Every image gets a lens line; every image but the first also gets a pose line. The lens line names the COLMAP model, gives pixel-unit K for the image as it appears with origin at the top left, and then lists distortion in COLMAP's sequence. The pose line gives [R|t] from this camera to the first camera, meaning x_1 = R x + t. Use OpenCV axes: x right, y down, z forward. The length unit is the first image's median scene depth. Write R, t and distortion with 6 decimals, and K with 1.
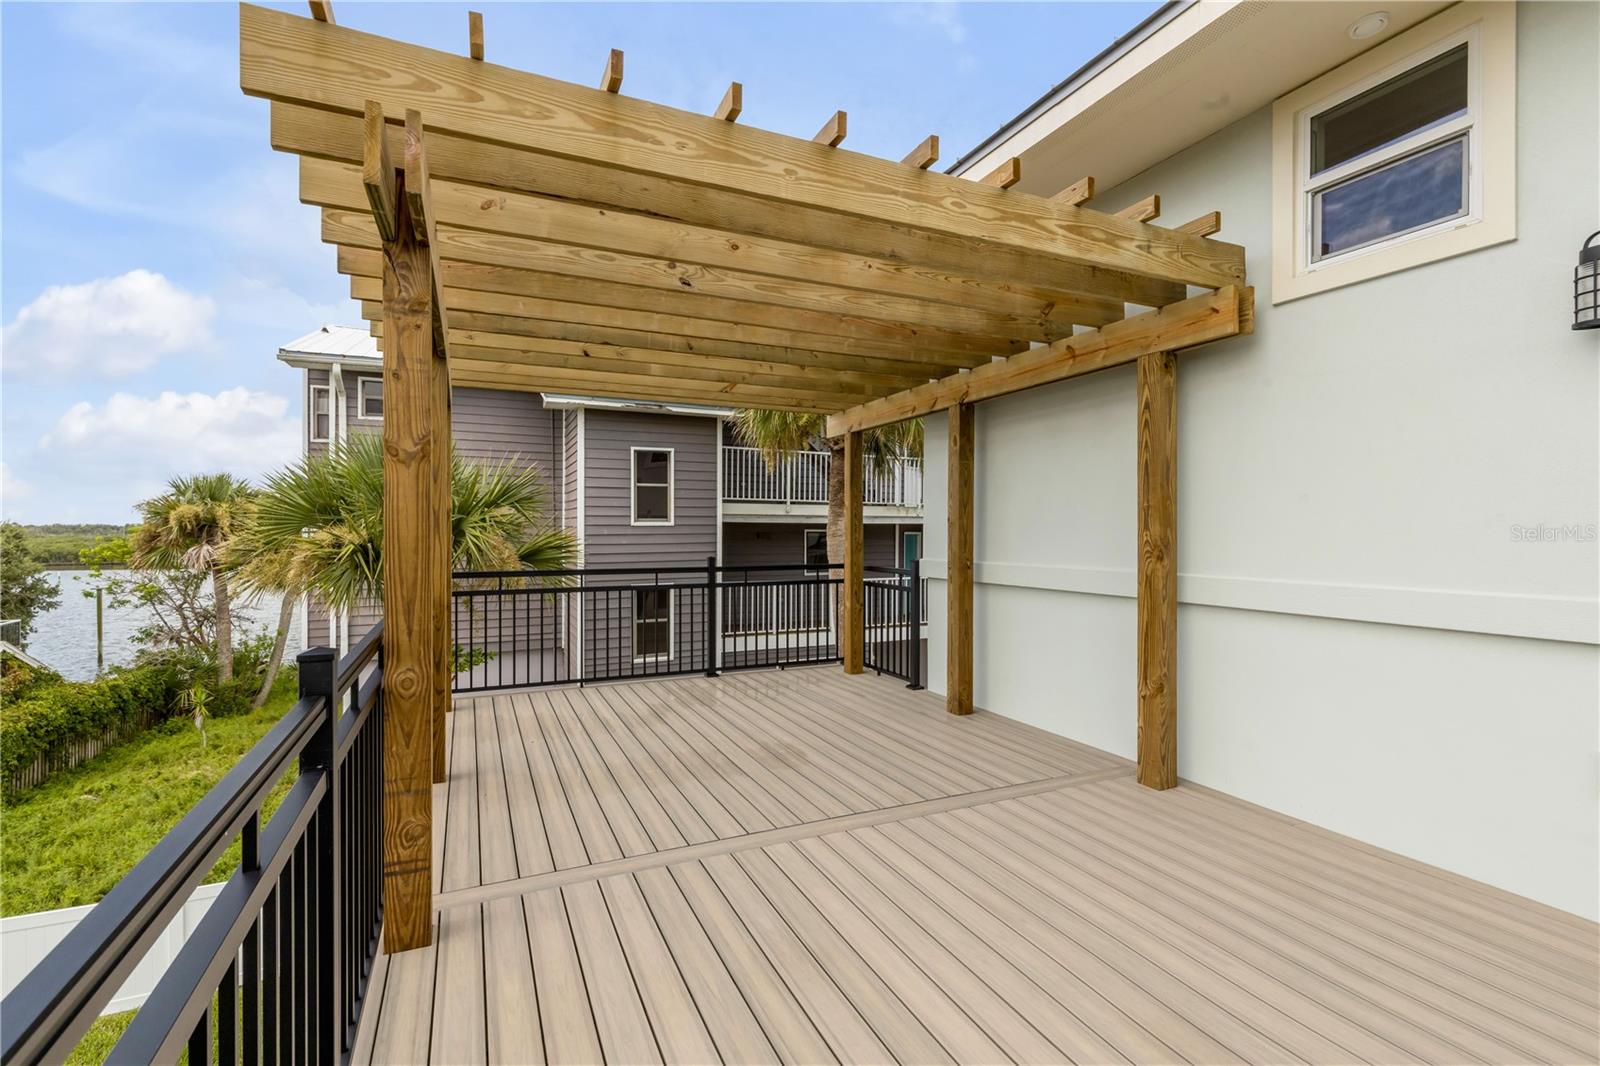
lens RADIAL K [[722.8, 0, 796.2], [0, 722.8, 531.8], [0, 0, 1]] dist [0.002308, -0.000051]
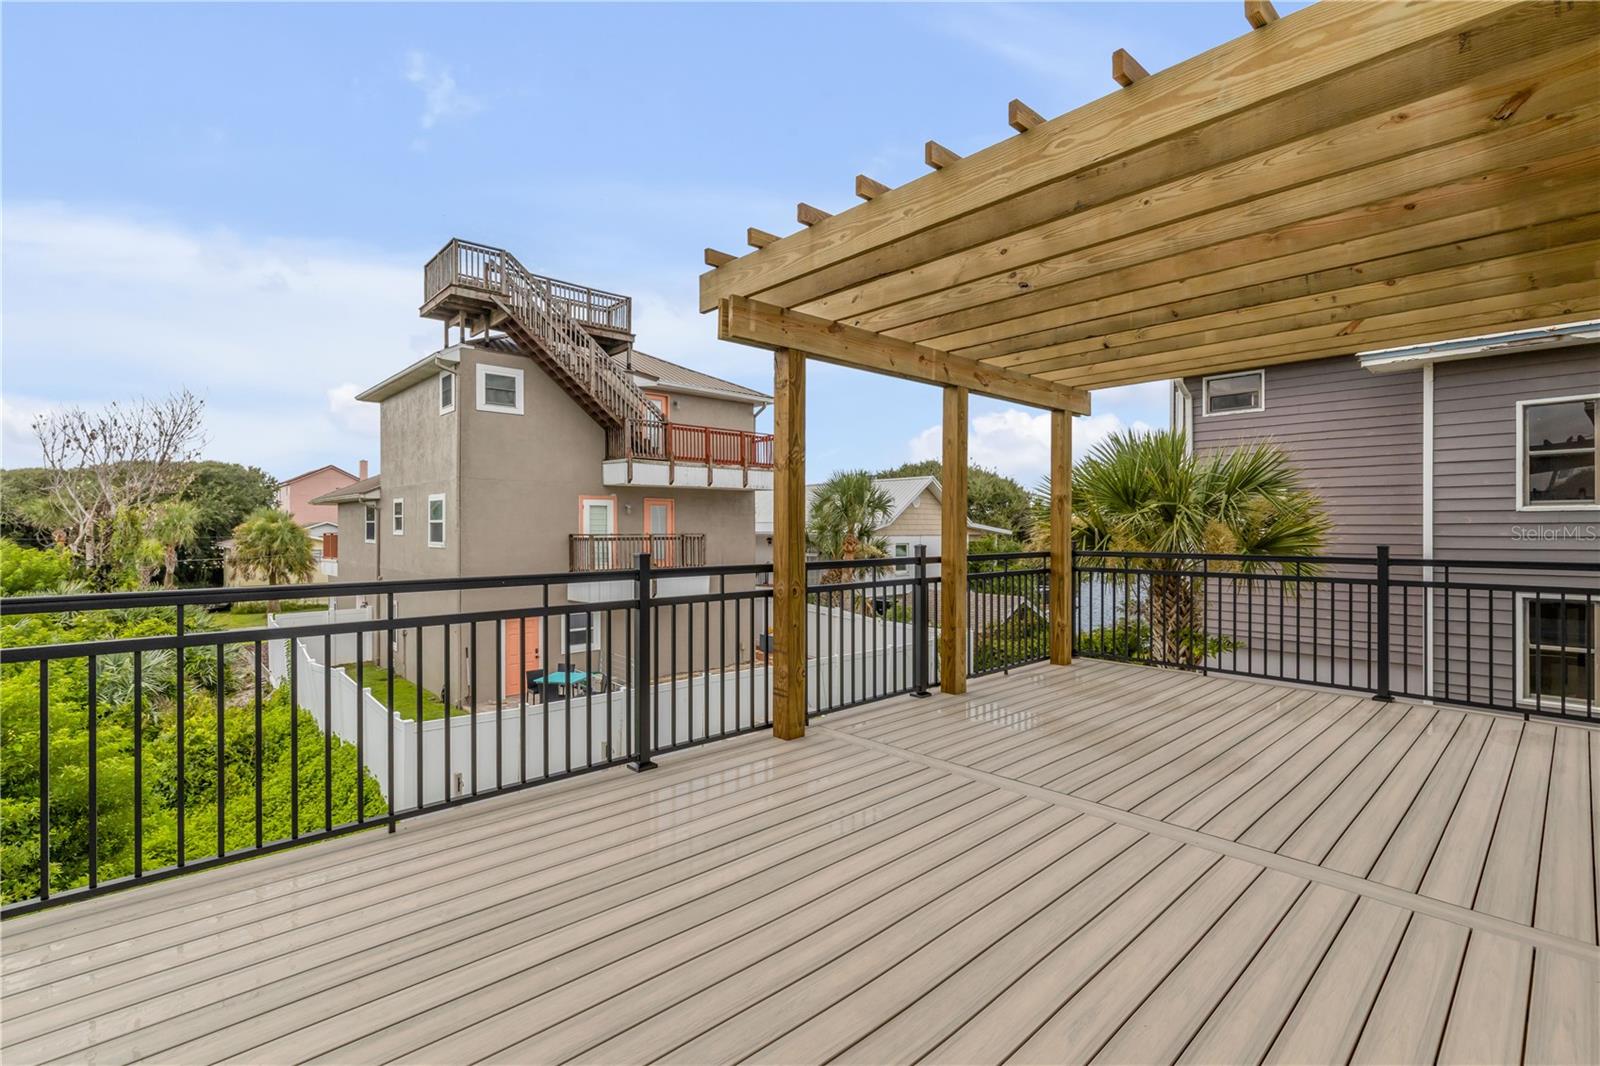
lens RADIAL K [[722.8, 0, 789.1], [0, 722.8, 532.3], [0, 0, 1]] dist [0.002308, -0.000051]
pose [[0.315358, 0.005467, -0.948957, 0.416024], [-0.001175, 0.999985, 0.005371, 0.017316], [0.948972, -0.000579, 0.315360, 0.156538]]
